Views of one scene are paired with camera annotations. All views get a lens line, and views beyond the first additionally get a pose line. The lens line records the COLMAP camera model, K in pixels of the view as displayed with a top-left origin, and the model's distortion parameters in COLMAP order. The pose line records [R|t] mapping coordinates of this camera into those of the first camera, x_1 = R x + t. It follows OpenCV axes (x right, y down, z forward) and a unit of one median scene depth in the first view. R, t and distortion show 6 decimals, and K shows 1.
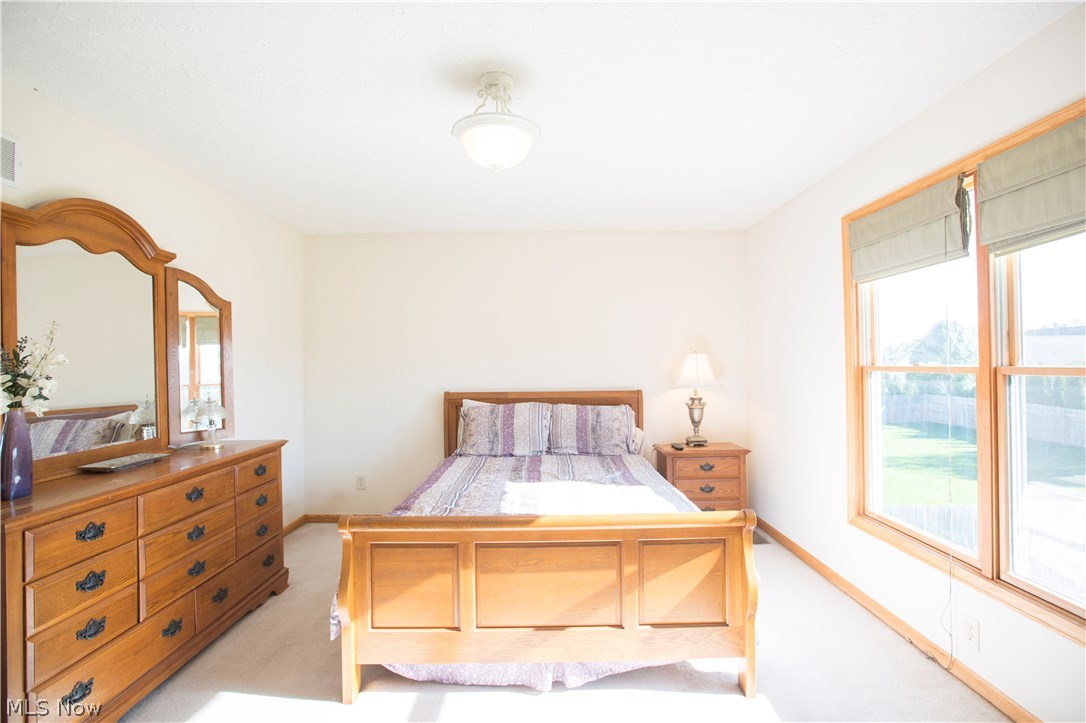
lens RADIAL K [[522.3, 0, 547.4], [0, 522.3, 360.7], [0, 0, 1]] dist [-0.044136, 0.015311]
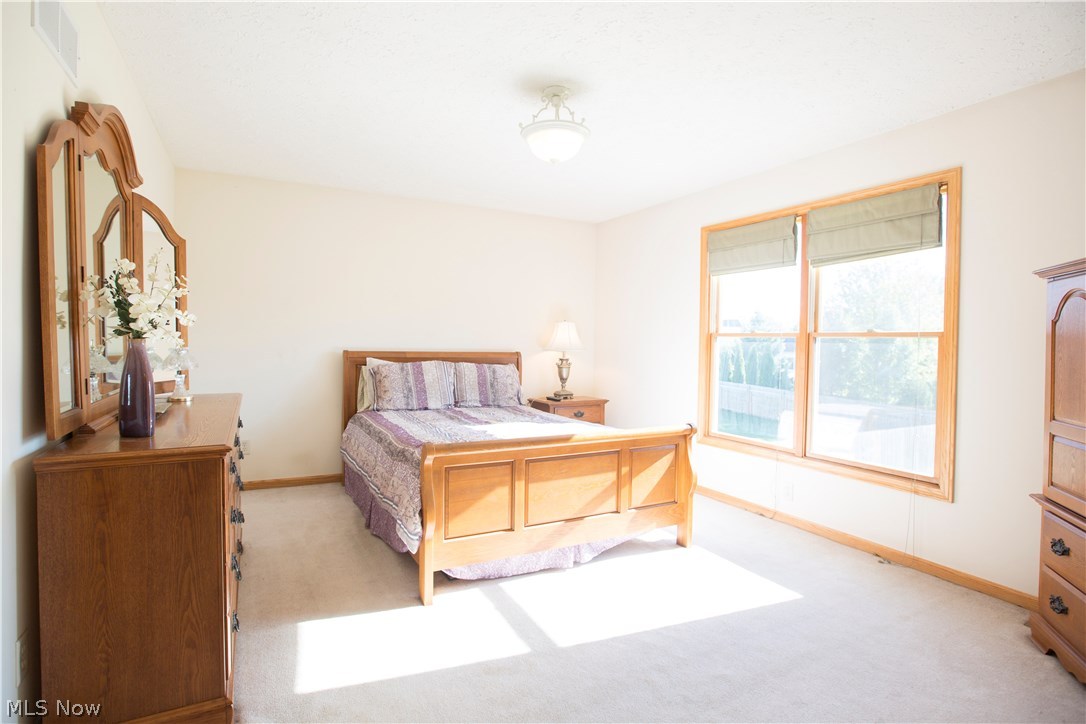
lens RADIAL K [[533.3, 0, 536.8], [0, 533.3, 357.5], [0, 0, 1]] dist [-0.066924, 0.031964]
pose [[0.889139, 0.010947, 0.457506, -0.519993], [-0.029194, 0.999034, 0.032834, 0.046248], [-0.456705, -0.042551, 0.888600, -0.103512]]
